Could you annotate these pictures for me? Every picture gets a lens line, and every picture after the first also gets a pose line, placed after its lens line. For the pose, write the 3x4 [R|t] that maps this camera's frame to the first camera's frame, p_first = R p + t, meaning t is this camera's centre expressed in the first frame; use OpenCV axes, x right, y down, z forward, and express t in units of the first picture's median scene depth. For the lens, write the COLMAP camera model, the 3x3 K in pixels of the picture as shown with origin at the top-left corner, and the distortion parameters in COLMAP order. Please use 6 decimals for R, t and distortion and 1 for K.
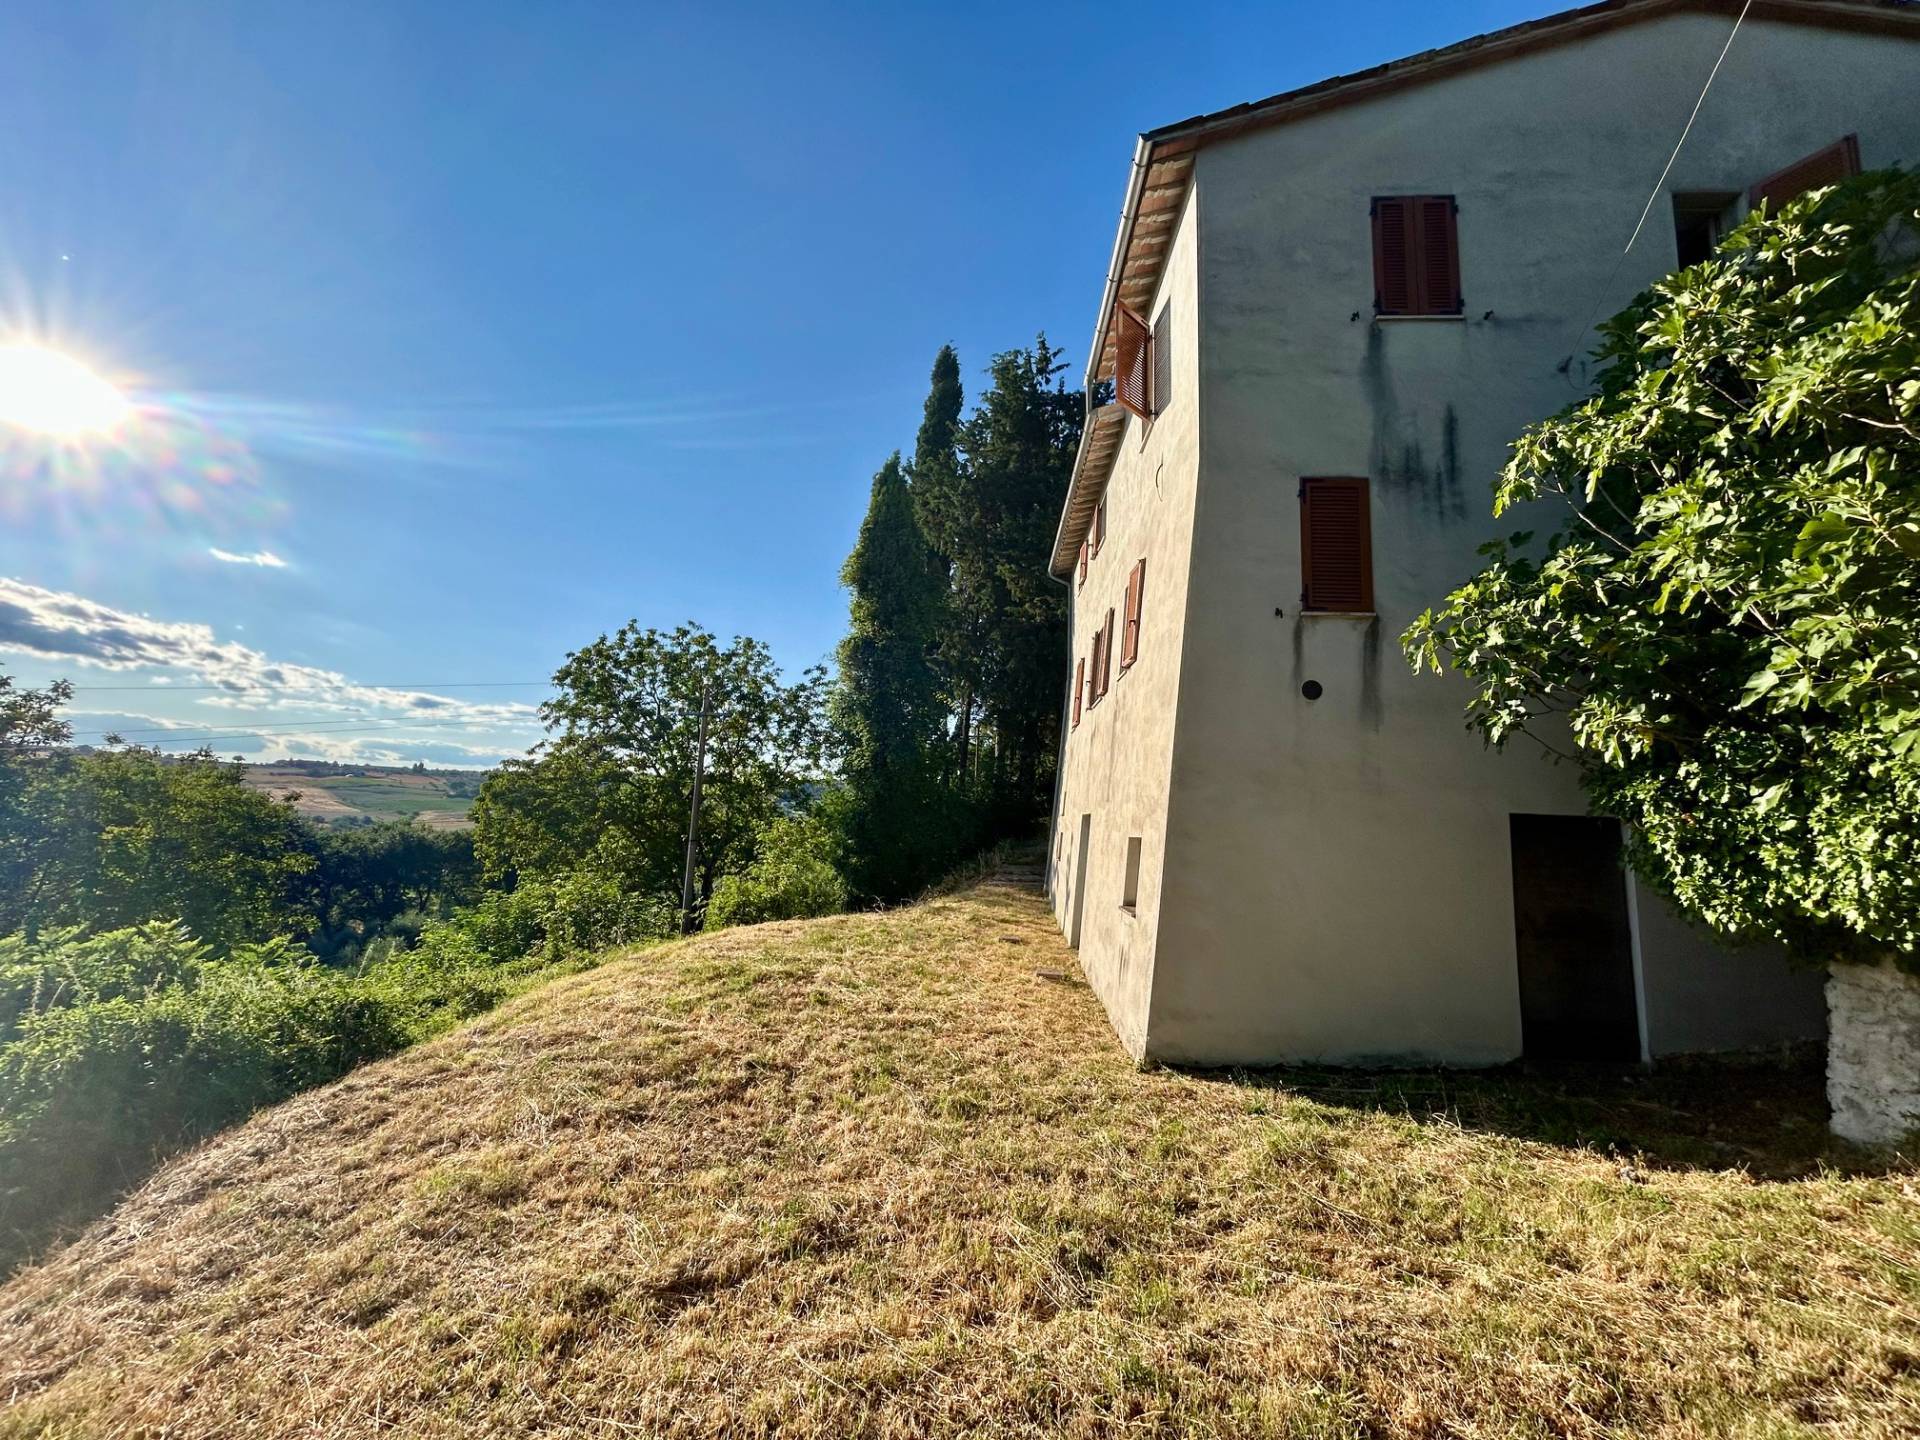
lens RADIAL K [[775.1, 0, 959.3], [0, 775.1, 717.2], [0, 0, 1]] dist [-0.001706, 0.001308]
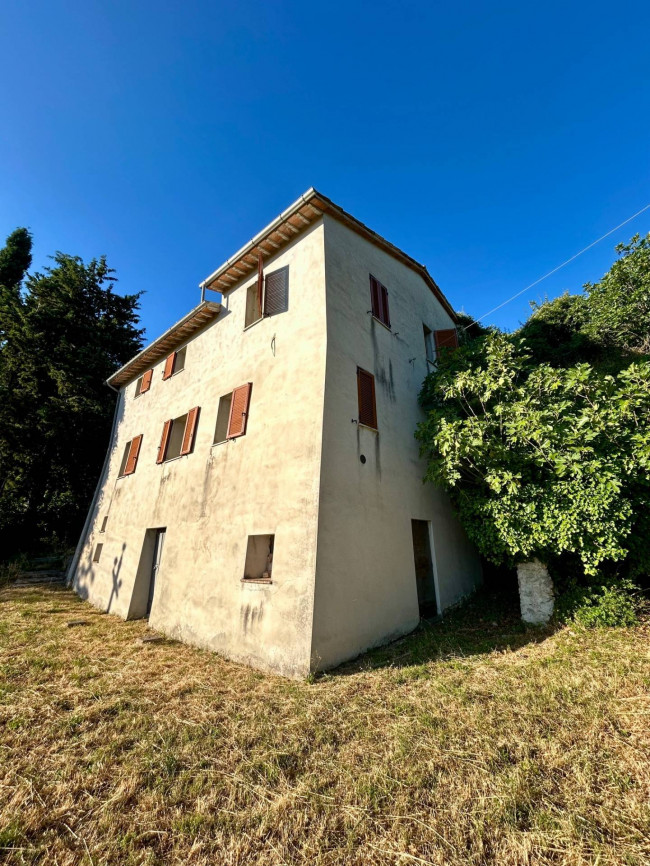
lens RADIAL K [[349.0, 0, 324.9], [0, 349.0, 434.7], [0, 0, 1]] dist [0.001909, 0.000434]
pose [[0.625288, 0.197245, 0.755056, -0.345960], [-0.071165, 0.977912, -0.196529, 0.093537], [-0.777143, 0.069154, 0.625513, 0.455191]]
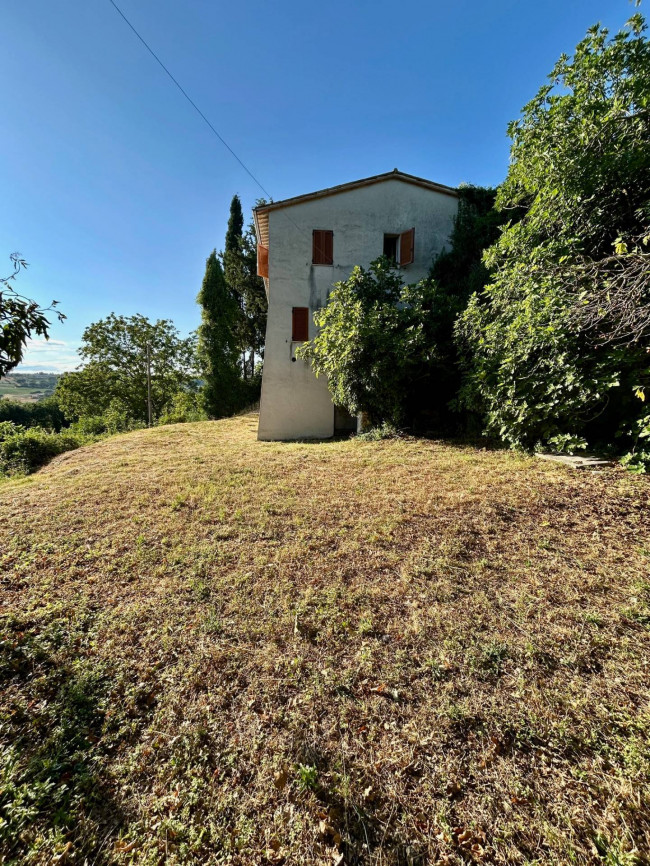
lens RADIAL K [[352.6, 0, 325.0], [0, 352.6, 433.0], [0, 0, 1]] dist [-0.003208, 0.000019]
pose [[0.990644, -0.036718, 0.131439, 0.340045], [0.003497, 0.969639, 0.244515, -0.114945], [-0.136426, -0.241768, 0.960696, -1.030187]]
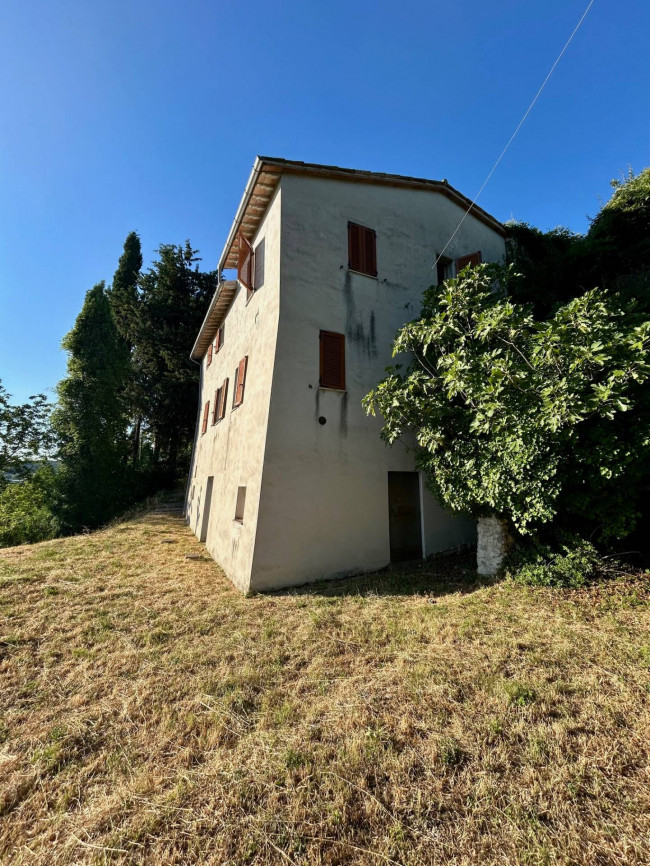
lens RADIAL K [[349.6, 0, 325.0], [0, 349.6, 433.0], [0, 0, 1]] dist [-0.001706, 0.001308]
pose [[0.869671, 0.030693, 0.492677, -0.057986], [-0.032933, 0.999449, -0.004131, 0.006593], [-0.492532, -0.012633, 0.870202, 0.069321]]
